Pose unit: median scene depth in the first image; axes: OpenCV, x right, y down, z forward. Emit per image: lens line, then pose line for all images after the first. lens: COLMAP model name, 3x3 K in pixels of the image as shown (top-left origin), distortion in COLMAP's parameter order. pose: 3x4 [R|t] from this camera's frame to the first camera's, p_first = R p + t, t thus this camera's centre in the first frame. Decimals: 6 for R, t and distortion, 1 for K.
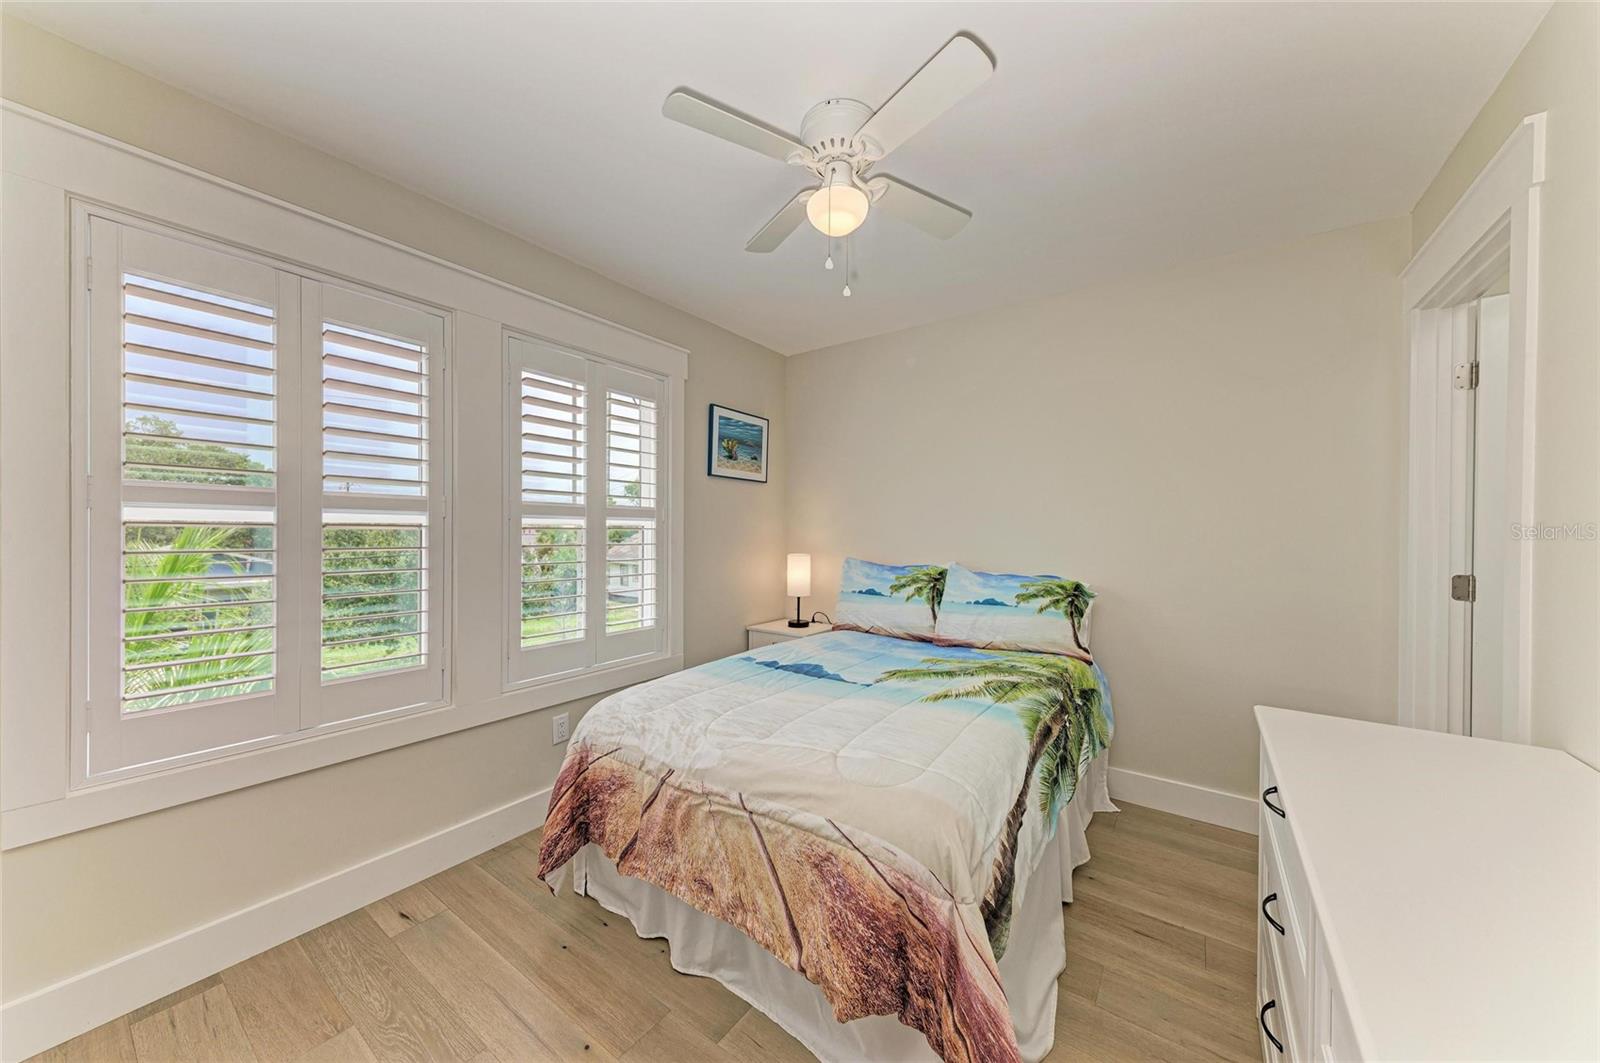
lens RADIAL K [[551.8, 0, 800.4], [0, 551.8, 535.0], [0, 0, 1]] dist [0.008498, -0.000038]
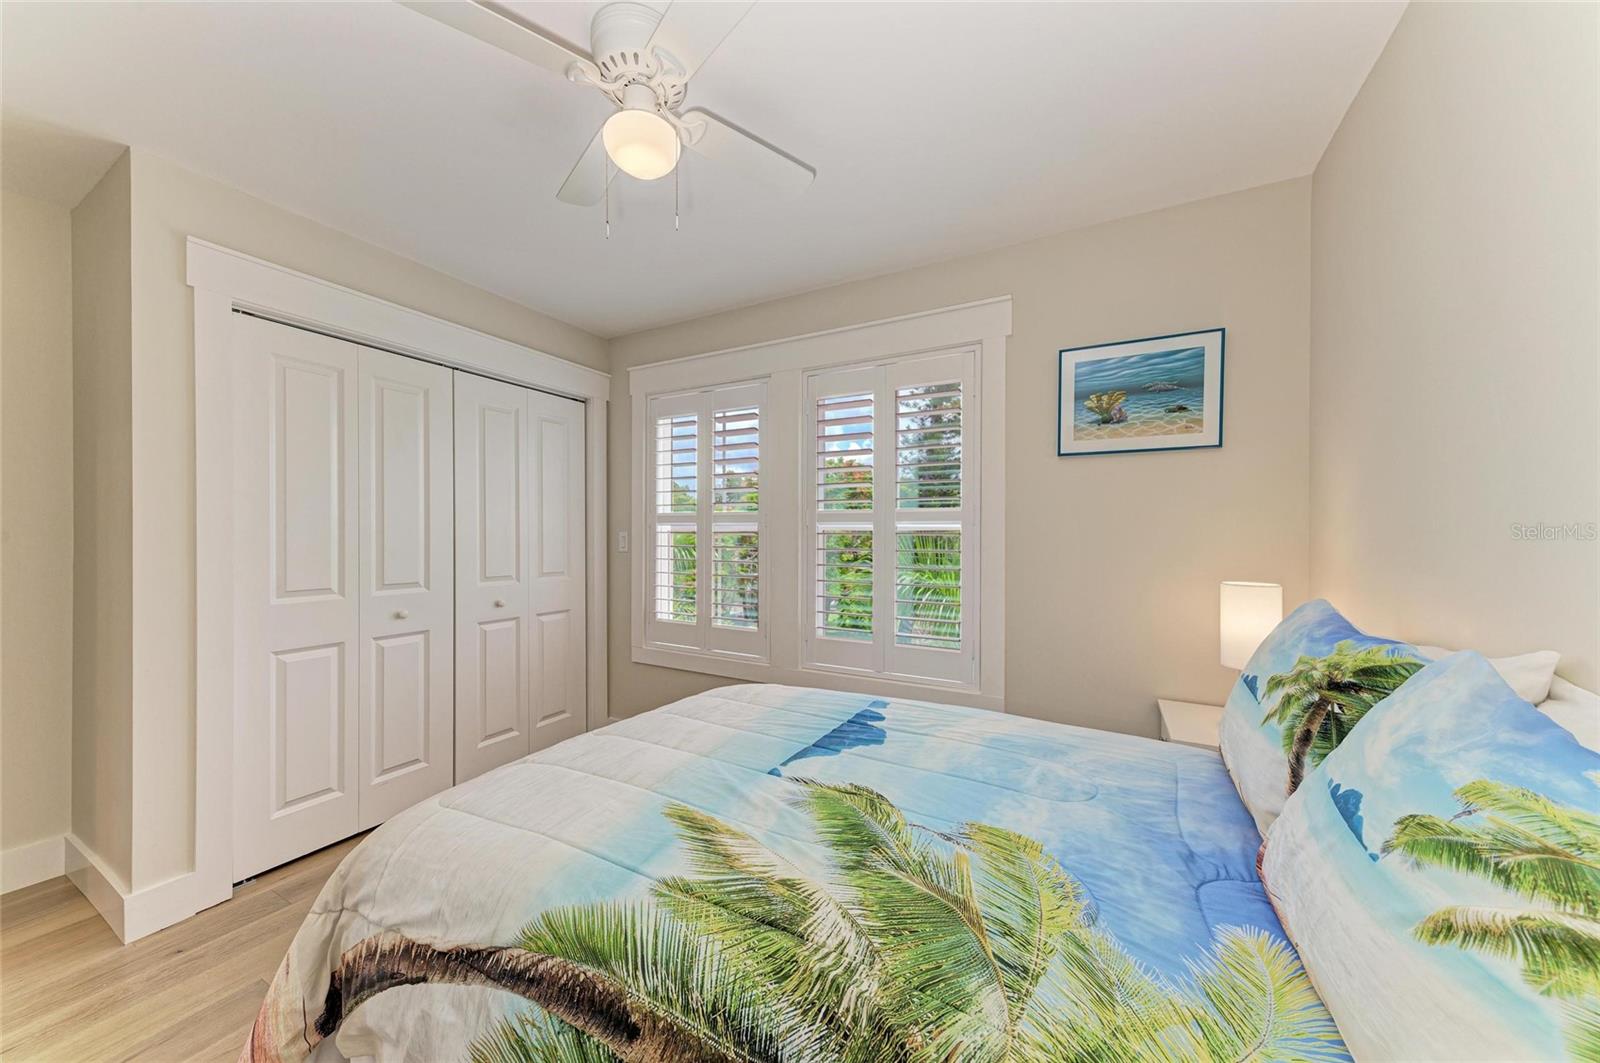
lens RADIAL K [[551.8, 0, 800.4], [0, 551.8, 535.0], [0, 0, 1]] dist [0.008498, -0.000038]
pose [[0.127207, -0.005385, -0.991862, 0.725577], [-0.011557, 0.999909, -0.006910, -0.000203], [0.991809, 0.012342, 0.127134, 0.897931]]
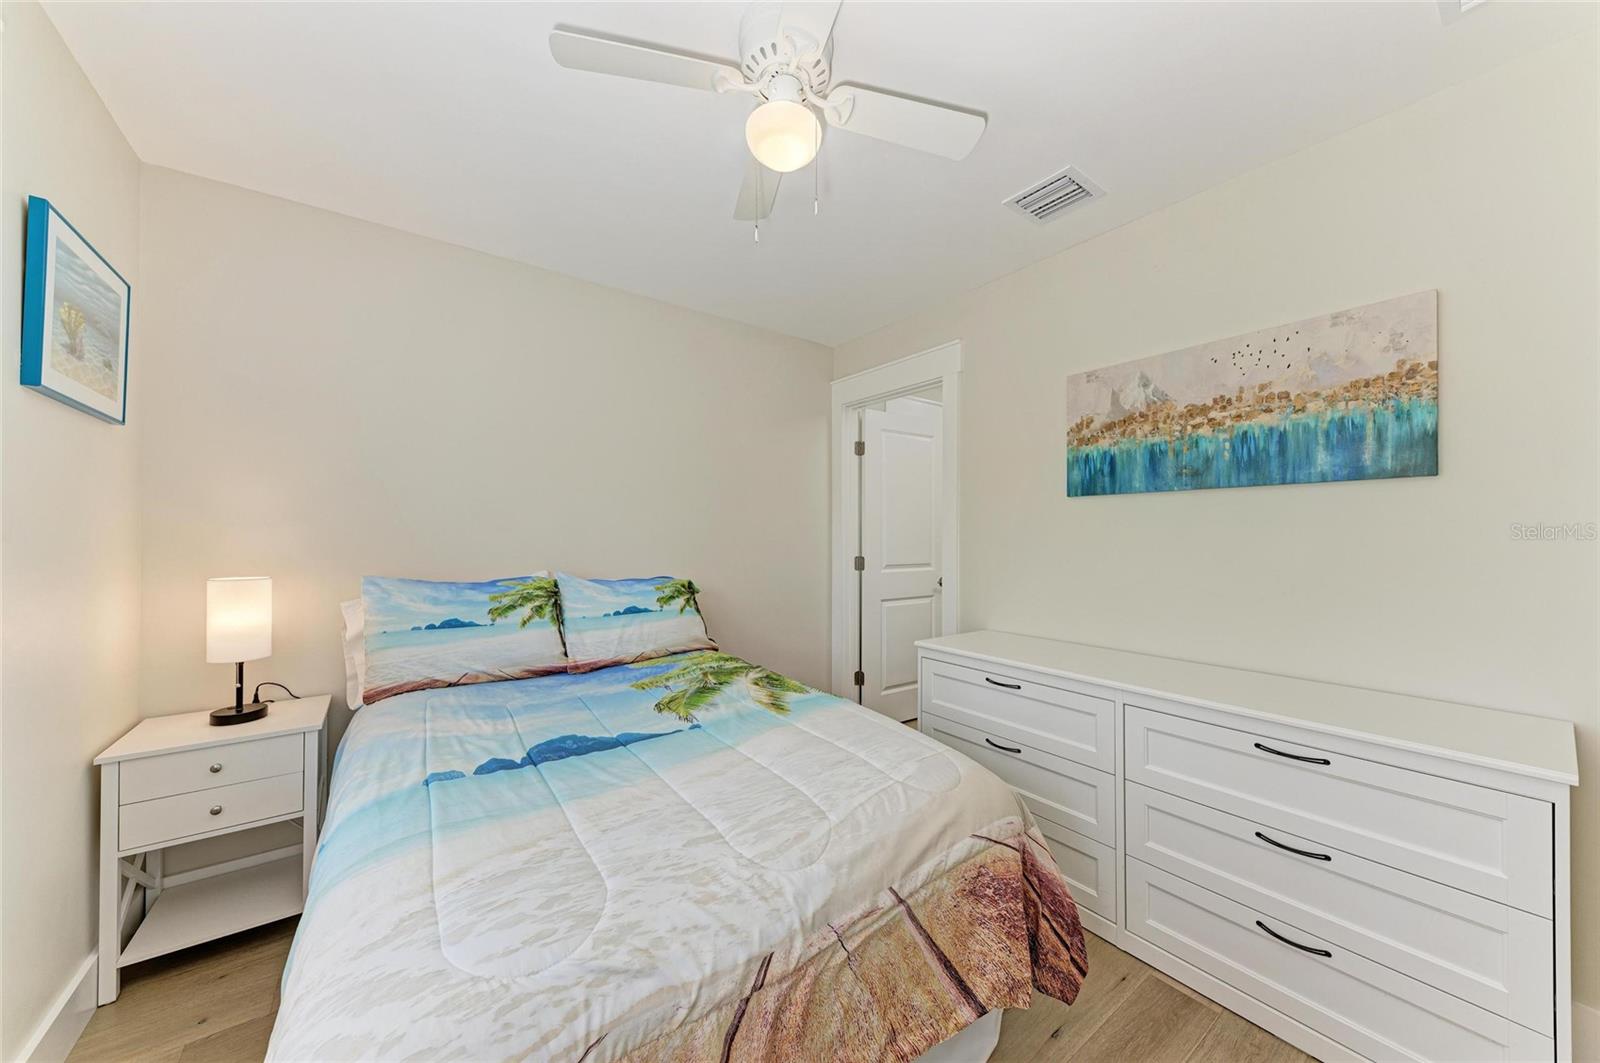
lens RADIAL K [[551.8, 0, 800.4], [0, 551.8, 535.0], [0, 0, 1]] dist [0.008498, -0.000038]
pose [[0.303832, -0.004333, 0.952716, -0.557626], [0.005948, 0.999979, 0.002651, -0.004615], [-0.952707, 0.004861, 0.303852, 0.582724]]
